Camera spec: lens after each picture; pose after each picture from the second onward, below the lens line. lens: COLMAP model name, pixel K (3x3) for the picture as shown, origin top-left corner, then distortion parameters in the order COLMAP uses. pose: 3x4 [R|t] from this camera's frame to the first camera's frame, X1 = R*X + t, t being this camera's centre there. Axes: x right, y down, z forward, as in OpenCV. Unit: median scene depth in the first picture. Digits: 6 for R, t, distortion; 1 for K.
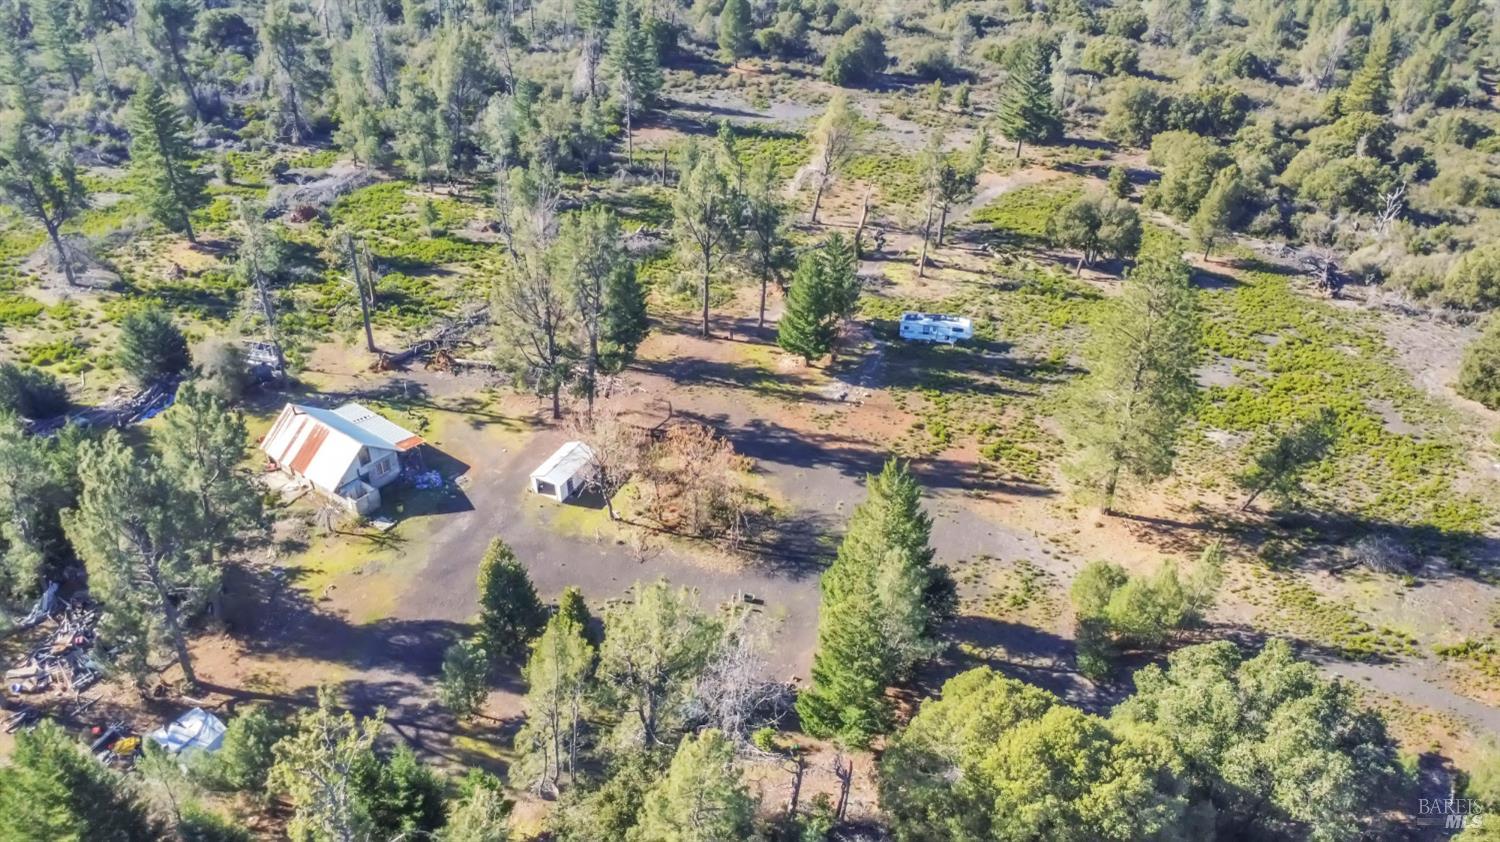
lens RADIAL K [[1073.2, 0, 750.0], [0, 1073.2, 421.0], [0, 0, 1]] dist [-0.032764, -0.000315]
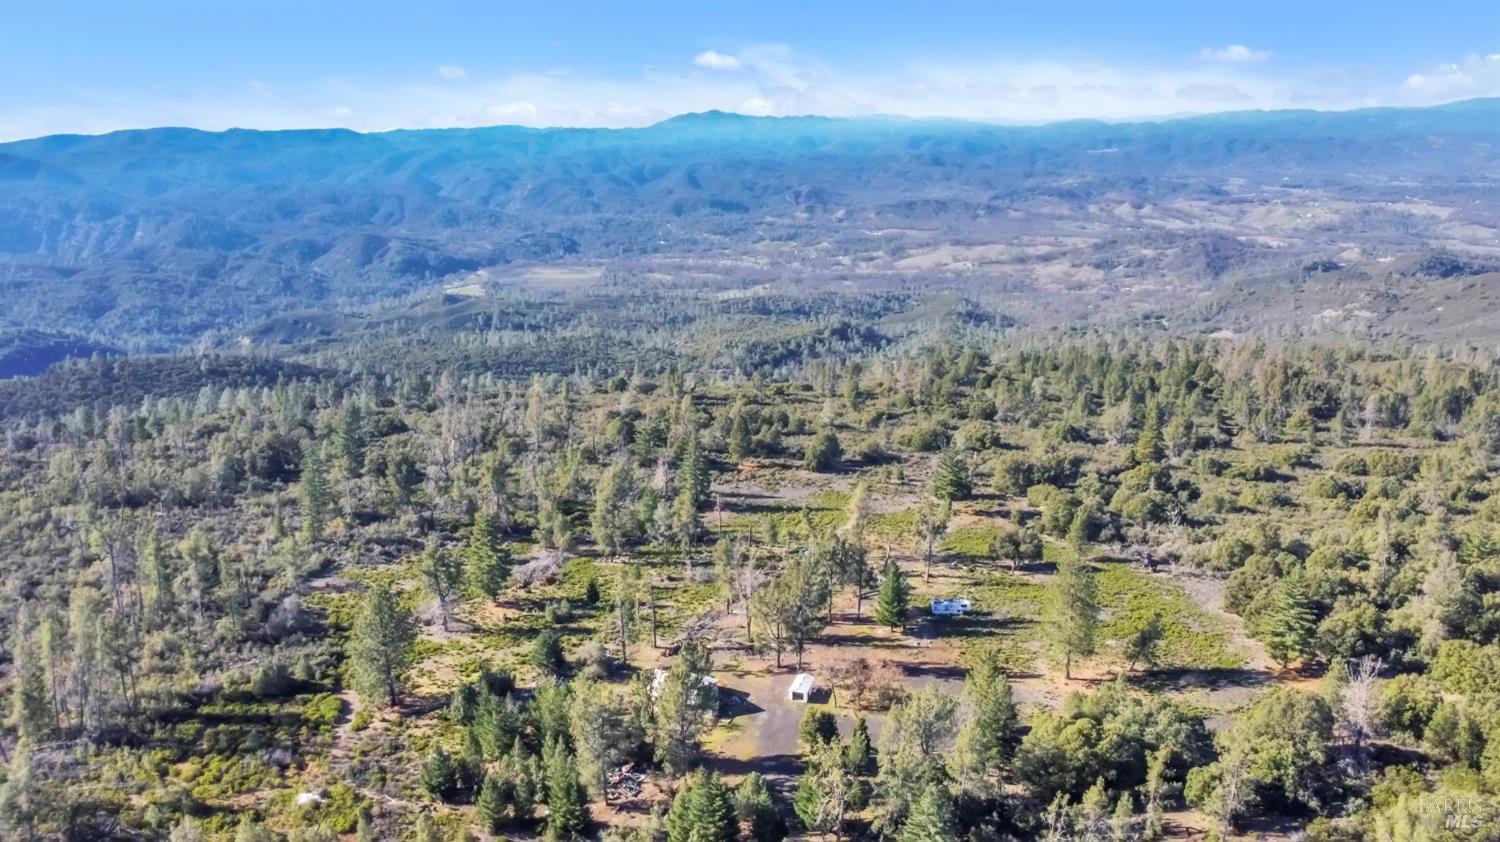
lens RADIAL K [[1073.2, 0, 750.0], [0, 1073.2, 421.0], [0, 0, 1]] dist [-0.032764, -0.000315]
pose [[0.987137, -0.071238, 0.143130, -0.315949], [0.113881, 0.941650, -0.316743, 0.120384], [-0.112214, 0.328969, 0.937650, -0.607664]]
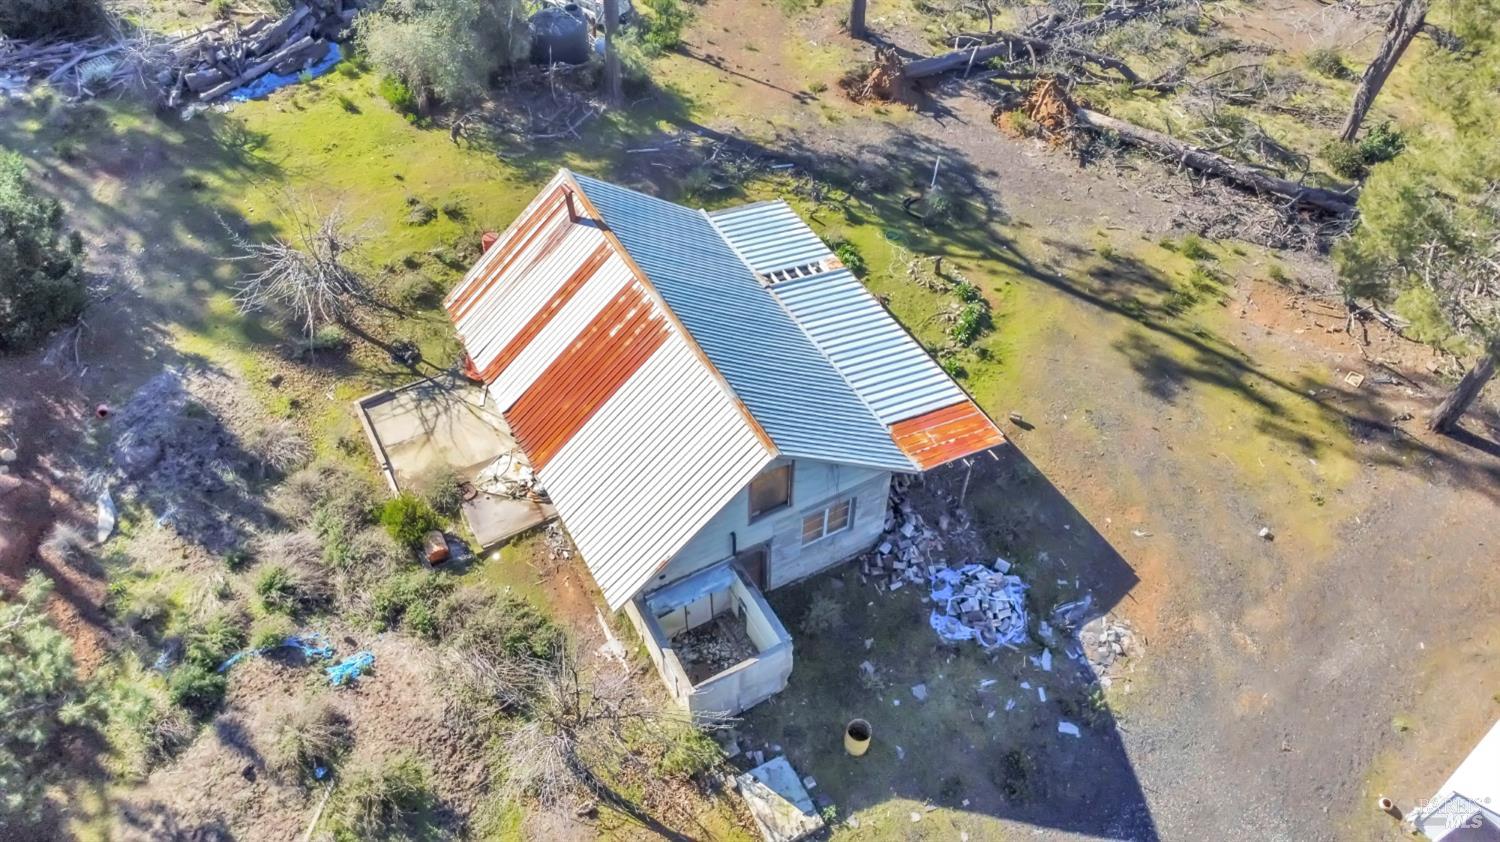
lens RADIAL K [[1073.2, 0, 750.0], [0, 1073.2, 421.0], [0, 0, 1]] dist [-0.032764, -0.000315]
pose [[0.907367, 0.306418, -0.287738, -0.178409], [-0.225306, 0.932439, 0.282480, -0.027562], [0.354855, -0.191484, 0.915102, 0.464710]]
